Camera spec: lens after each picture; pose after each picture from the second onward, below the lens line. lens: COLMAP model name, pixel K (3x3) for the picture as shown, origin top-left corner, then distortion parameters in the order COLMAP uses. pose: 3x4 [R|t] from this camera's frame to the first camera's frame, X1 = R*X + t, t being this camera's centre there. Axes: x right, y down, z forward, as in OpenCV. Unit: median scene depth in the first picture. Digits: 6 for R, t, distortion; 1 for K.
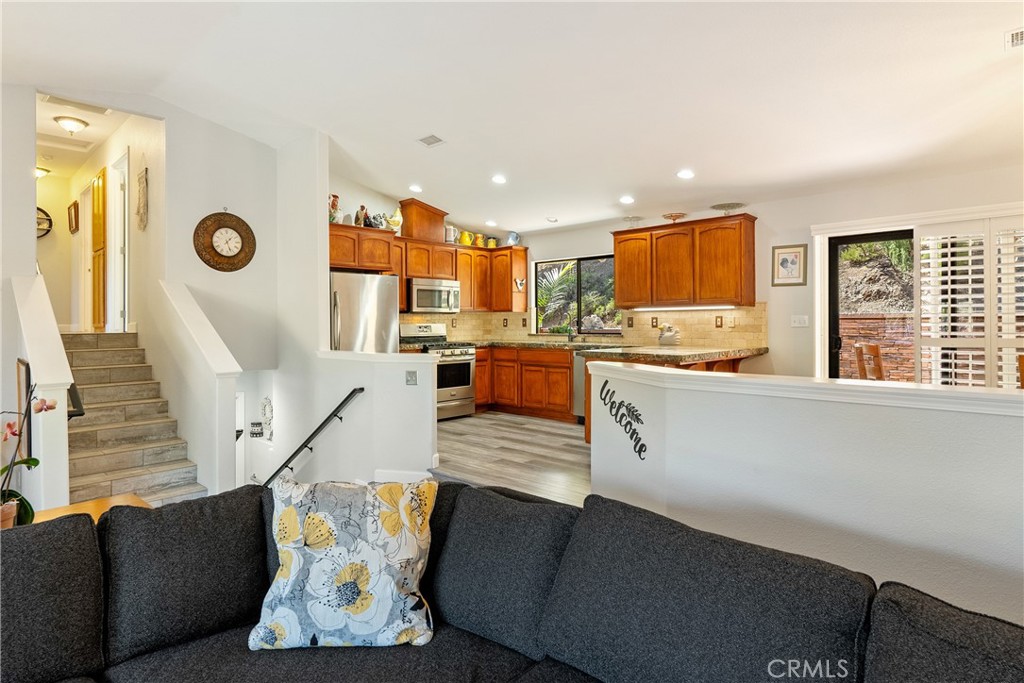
lens RADIAL K [[549.4, 0, 492.3], [0, 549.4, 312.7], [0, 0, 1]] dist [-0.007537, -0.000893]
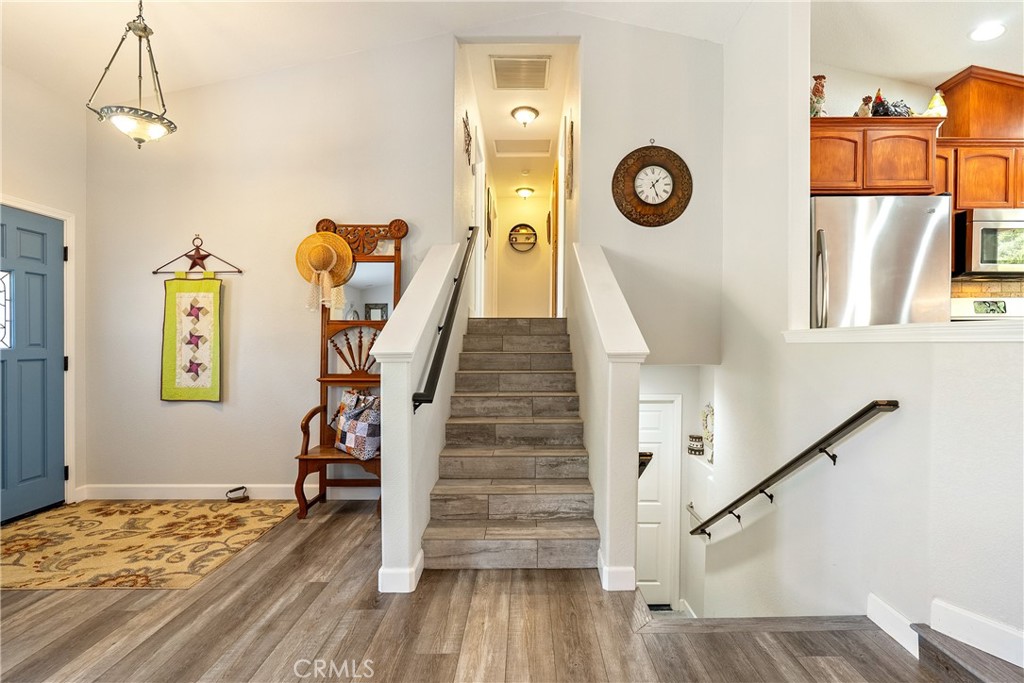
lens RADIAL K [[485.8, 0, 541.3], [0, 485.8, 356.4], [0, 0, 1]] dist [-0.019131, 0.007550]
pose [[0.724941, 0.028336, -0.688227, -0.136391], [0.007135, 0.998791, 0.048637, 0.061060], [0.688774, -0.040170, 0.723863, 0.402163]]
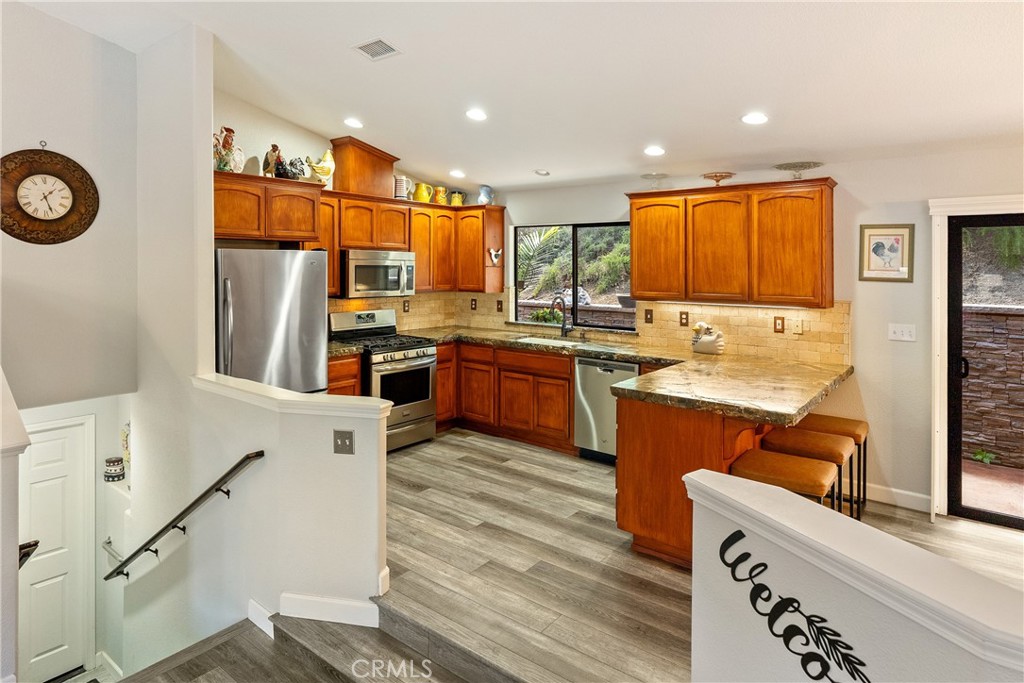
lens RADIAL K [[565.4, 0, 505.4], [0, 565.4, 275.0], [0, 0, 1]] dist [-0.005310, -0.000079]
pose [[0.992789, 0.007982, 0.119612, -0.034685], [-0.012301, 0.999297, 0.035410, -0.065491], [-0.119245, -0.036626, 0.992189, 0.277038]]
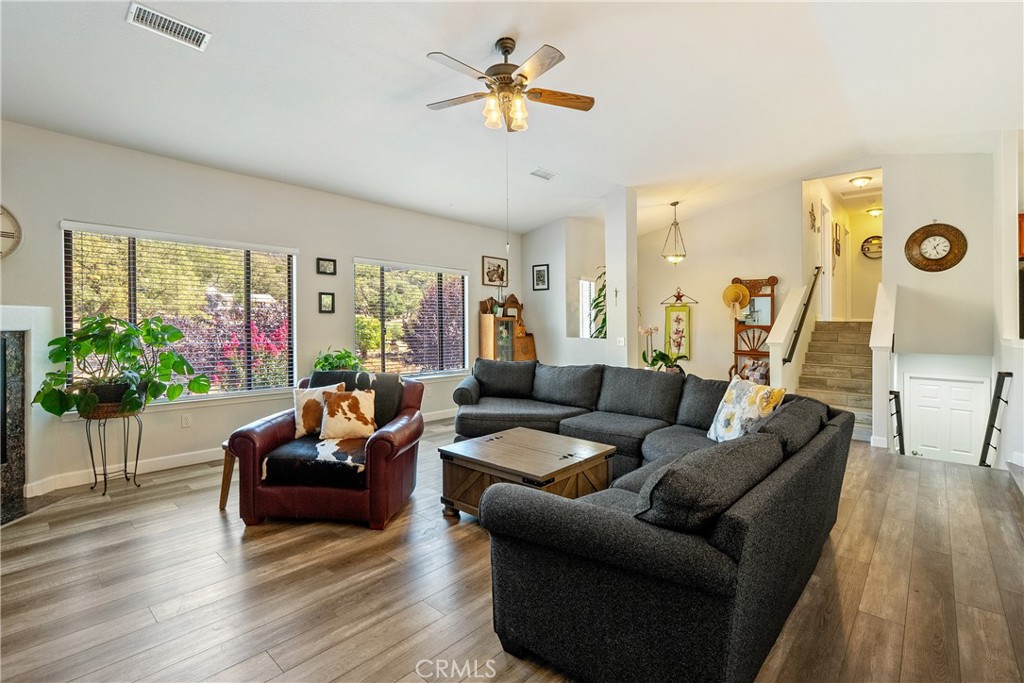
lens RADIAL K [[470.0, 0, 541.4], [0, 470.0, 302.5], [0, 0, 1]] dist [-0.001902, -0.000005]
pose [[0.095708, -0.032993, -0.994863, 0.449092], [0.005398, 0.999453, -0.032626, 0.022348], [0.995395, -0.002248, 0.095834, 0.018765]]
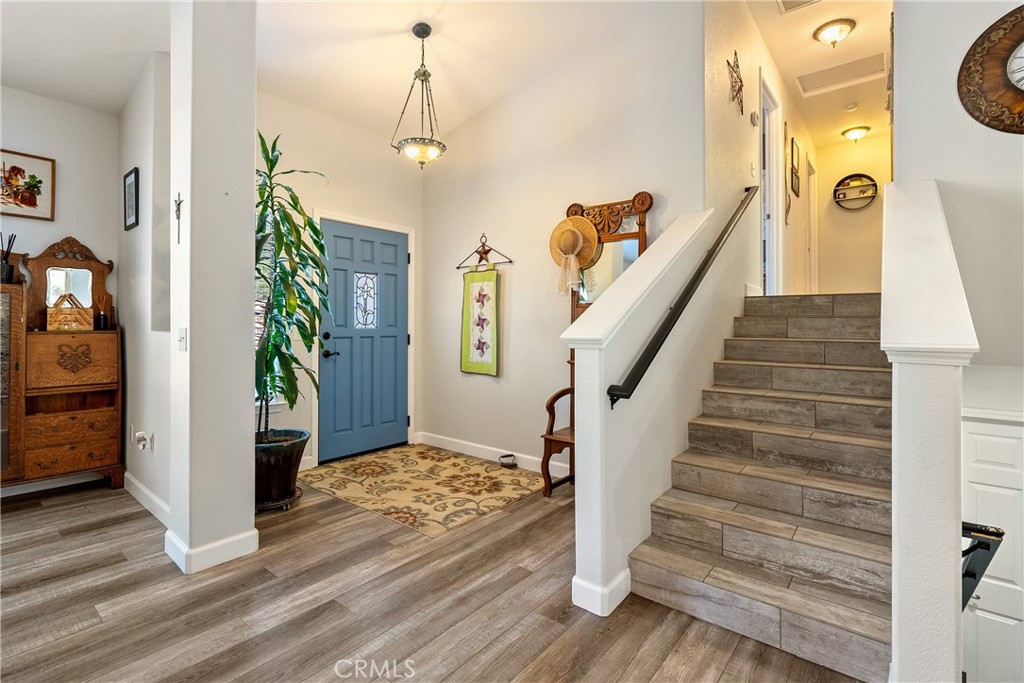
lens RADIAL K [[487.8, 0, 500.4], [0, 487.8, 319.0], [0, 0, 1]] dist [-0.006298, 0.000216]
pose [[0.104139, 0.000038, -0.994563, -0.146680], [0.012328, 0.999923, 0.001329, 0.061388], [0.994486, -0.012399, 0.104130, 0.496694]]
